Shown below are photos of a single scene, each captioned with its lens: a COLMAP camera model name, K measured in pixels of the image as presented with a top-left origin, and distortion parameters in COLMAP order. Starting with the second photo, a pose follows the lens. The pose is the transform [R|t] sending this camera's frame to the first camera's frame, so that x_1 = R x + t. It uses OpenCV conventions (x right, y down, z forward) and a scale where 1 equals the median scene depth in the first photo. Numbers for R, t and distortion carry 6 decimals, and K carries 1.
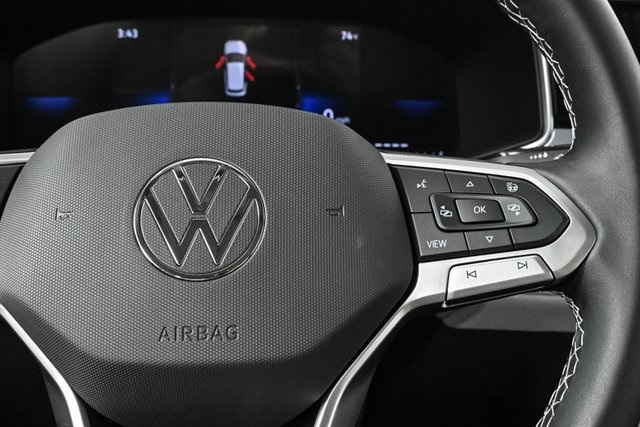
lens RADIAL K [[865.1, 0, 320.0], [0, 865.1, 213.5], [0, 0, 1]] dist [-0.004662, 0.021815]
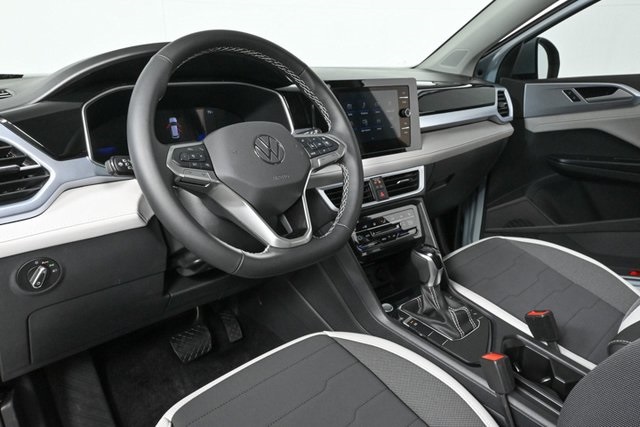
lens RADIAL K [[459.9, 0, 320.0], [0, 459.9, 213.5], [0, 0, 1]] dist [-0.007632, -0.001400]
pose [[0.758408, -0.227210, 0.610895, -1.163582], [0.245038, 0.967907, 0.055786, 0.203704], [-0.603965, 0.107384, 0.789744, -0.621632]]
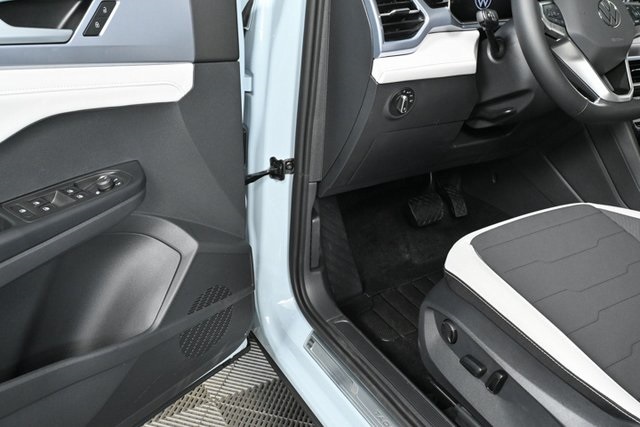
lens RADIAL K [[643.5, 0, 320.0], [0, 643.5, 213.5], [0, 0, 1]] dist [-0.014453, -0.007342]
pose [[0.882153, -0.205486, 0.423770, -2.735219], [0.147624, 0.975095, 0.165518, 0.218458], [-0.447228, -0.083454, 0.890518, -1.152694]]
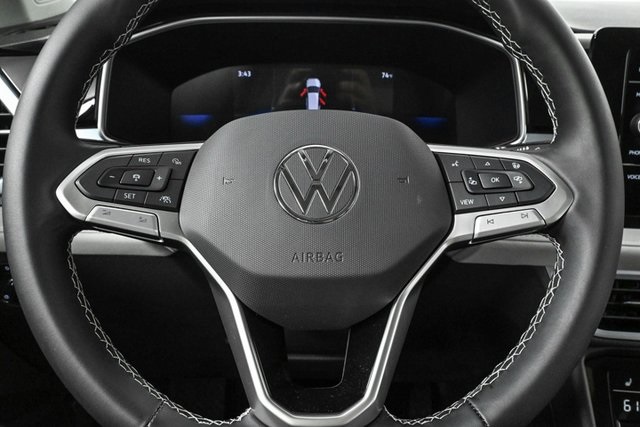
lens RADIAL K [[547.8, 0, 320.0], [0, 547.8, 213.5], [0, 0, 1]] dist [-0.003644, -0.001685]
pose [[0.999682, 0.005002, -0.024723, -0.102087], [-0.004445, 0.999737, 0.022518, 0.034758], [0.024829, -0.022401, 0.999441, 0.019313]]
